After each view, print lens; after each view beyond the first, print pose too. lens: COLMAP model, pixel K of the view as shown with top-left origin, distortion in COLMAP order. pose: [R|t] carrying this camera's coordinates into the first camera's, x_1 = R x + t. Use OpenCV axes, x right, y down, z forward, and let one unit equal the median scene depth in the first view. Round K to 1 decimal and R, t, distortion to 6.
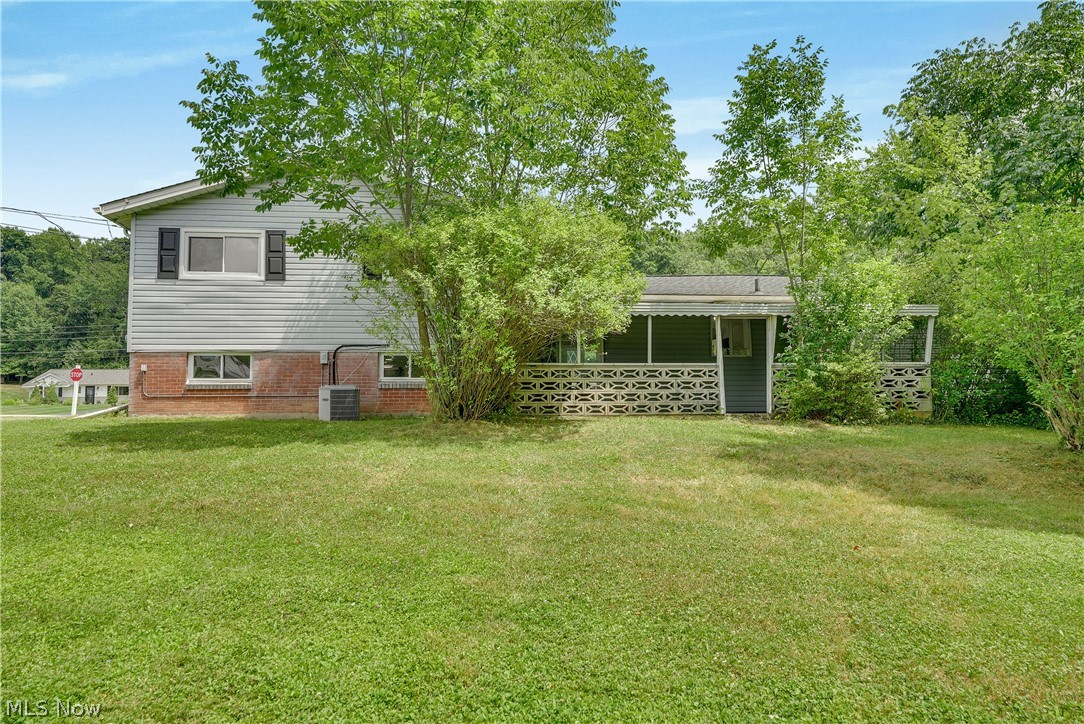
lens RADIAL K [[614.9, 0, 542.0], [0, 614.9, 362.0], [0, 0, 1]] dist [0.048742, 0.000776]
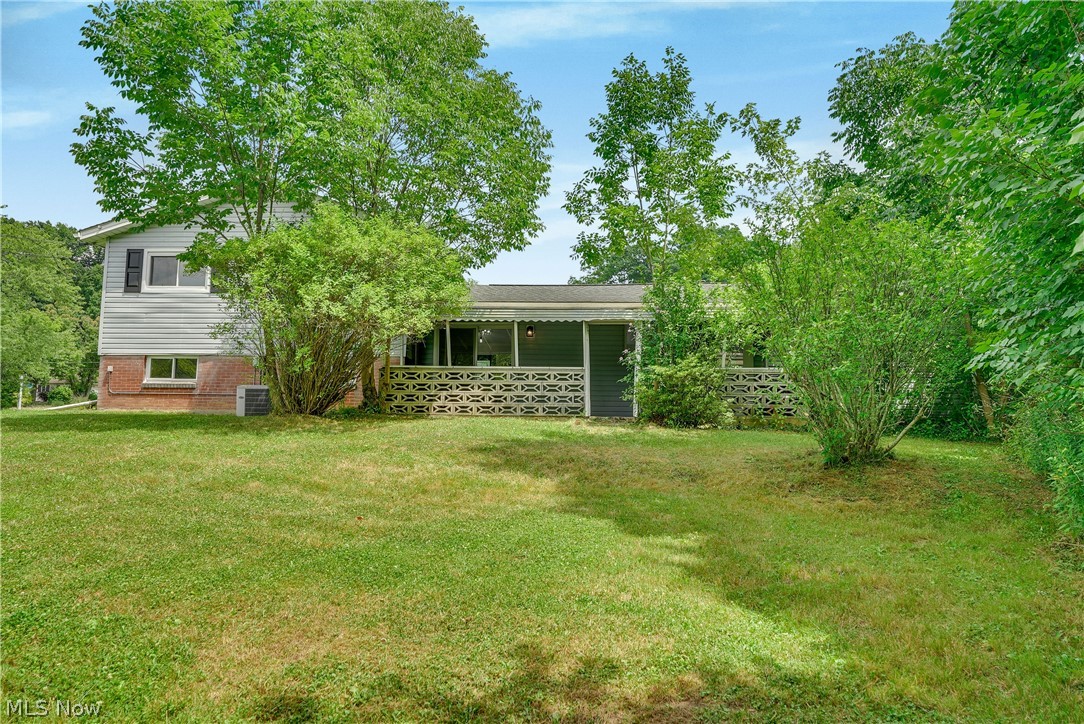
lens RADIAL K [[614.9, 0, 542.0], [0, 614.9, 362.0], [0, 0, 1]] dist [0.048742, 0.000776]
pose [[0.985825, 0.005360, -0.167688, 0.388838], [-0.008597, 0.999790, -0.018583, 0.013059], [0.167554, 0.019761, 0.985665, -0.024461]]
